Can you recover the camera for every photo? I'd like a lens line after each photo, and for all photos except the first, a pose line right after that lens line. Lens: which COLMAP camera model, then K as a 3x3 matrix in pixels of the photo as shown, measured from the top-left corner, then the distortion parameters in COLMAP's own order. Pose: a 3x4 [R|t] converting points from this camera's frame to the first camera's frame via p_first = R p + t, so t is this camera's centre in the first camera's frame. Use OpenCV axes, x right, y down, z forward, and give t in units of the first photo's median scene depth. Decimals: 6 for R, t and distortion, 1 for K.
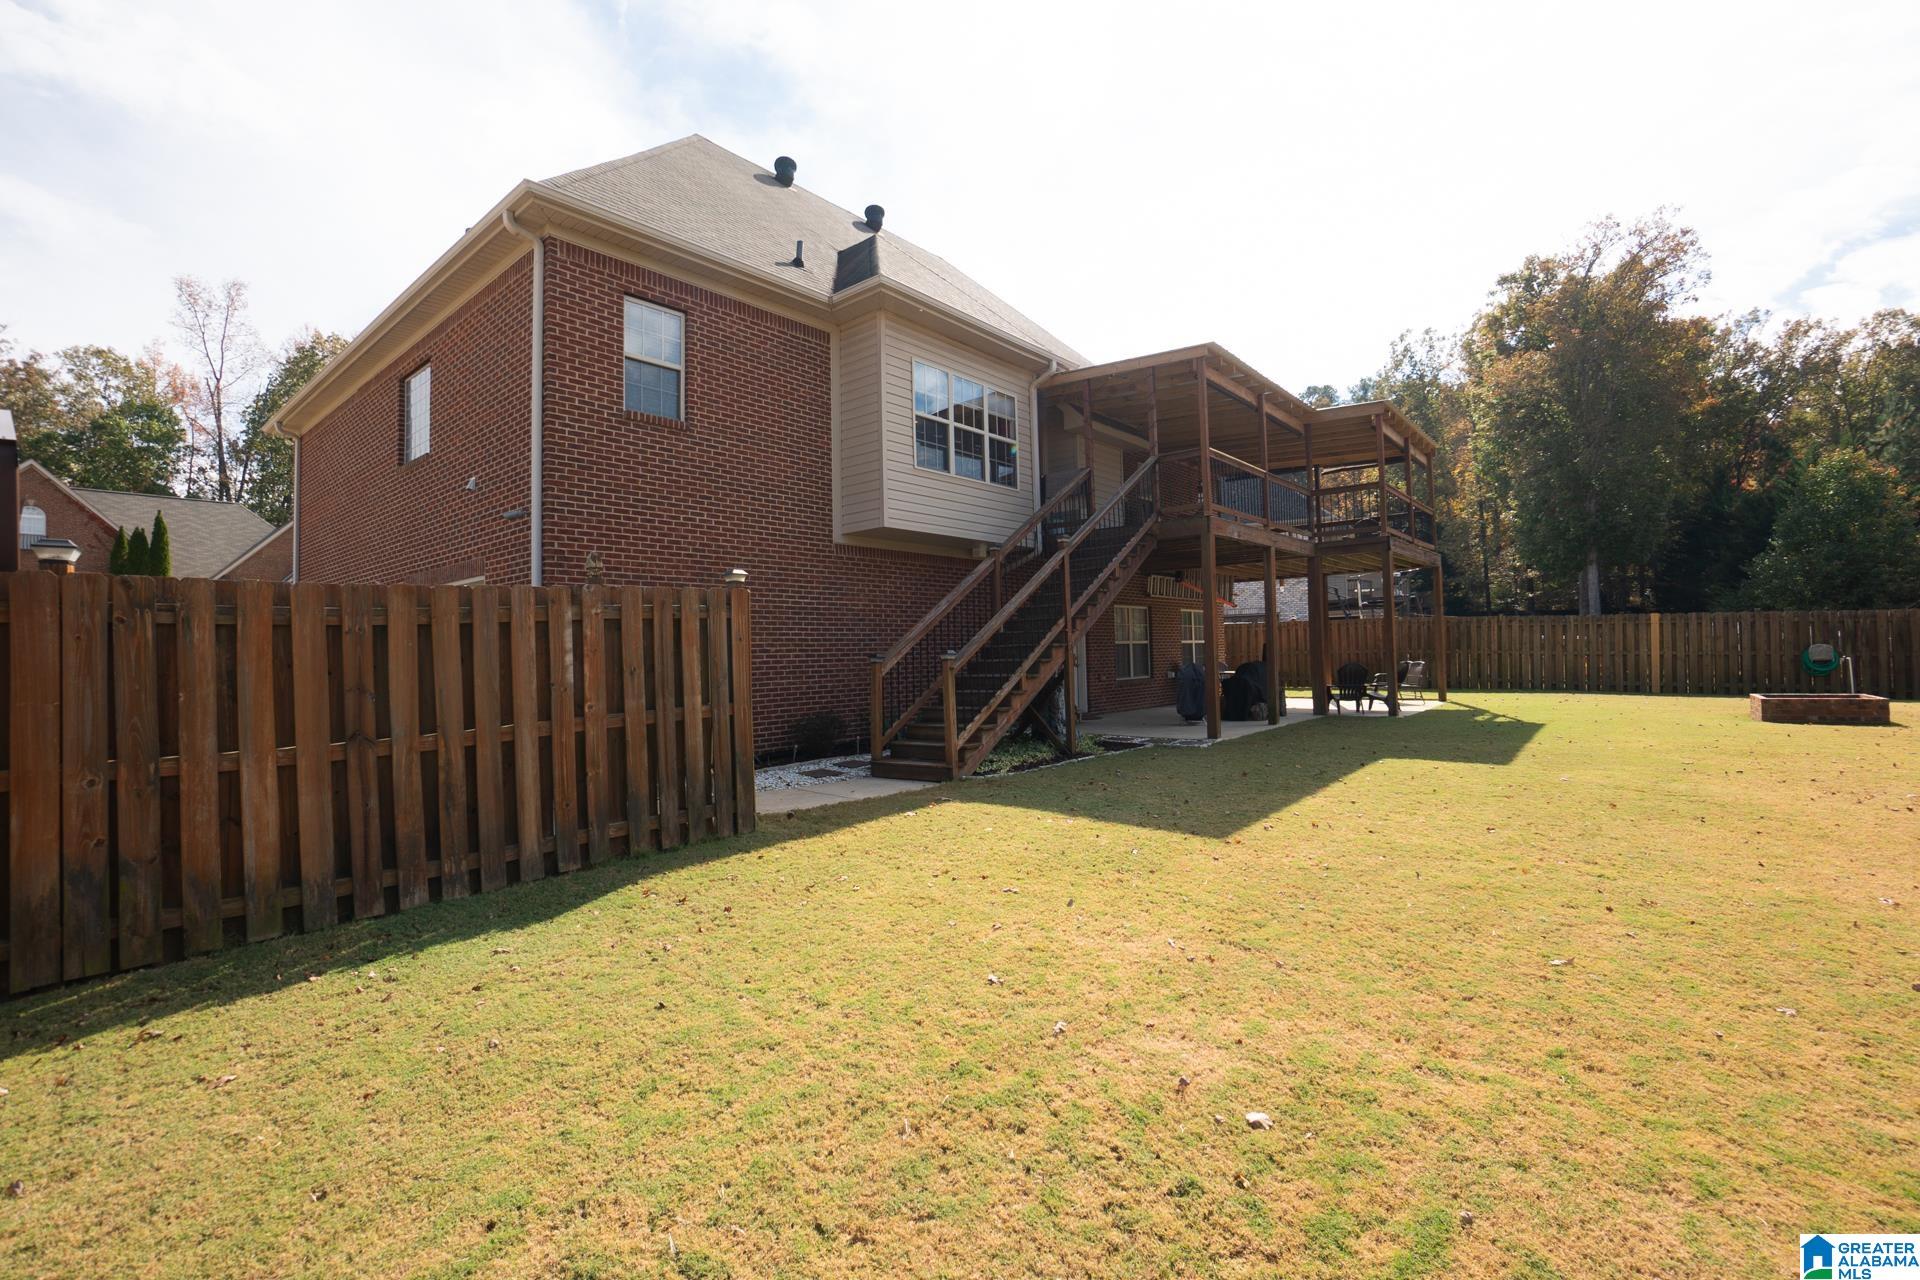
lens RADIAL K [[883.3, 0, 960.0], [0, 883.3, 640.0], [0, 0, 1]] dist [-0.001809, -0.000107]
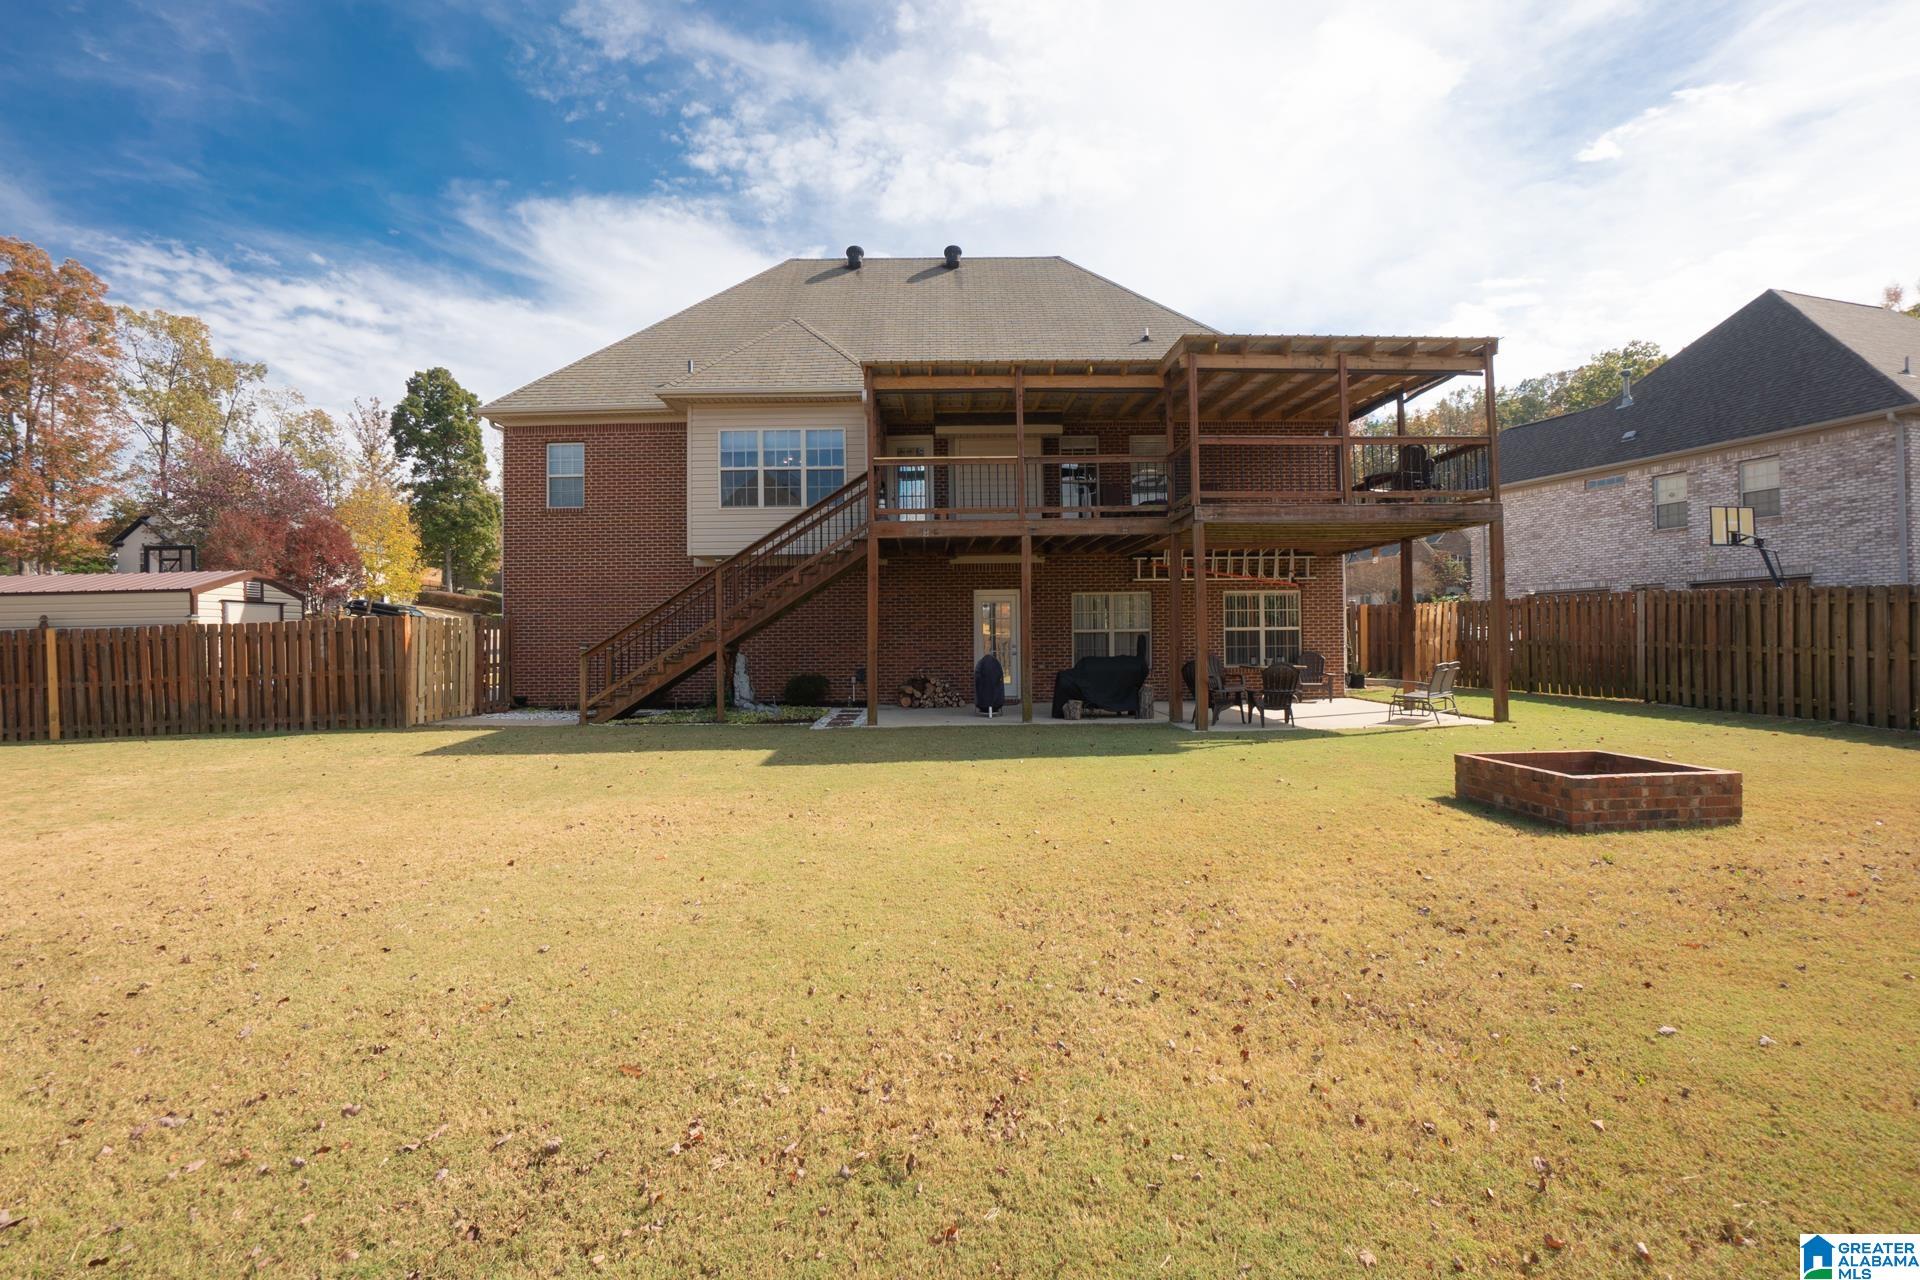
lens RADIAL K [[883.3, 0, 960.0], [0, 883.3, 640.0], [0, 0, 1]] dist [-0.001809, -0.000107]
pose [[0.627325, 0.023014, -0.778418, 1.676643], [0.010036, 0.999241, 0.037632, -0.047450], [0.778693, -0.031420, 0.626618, 0.528047]]
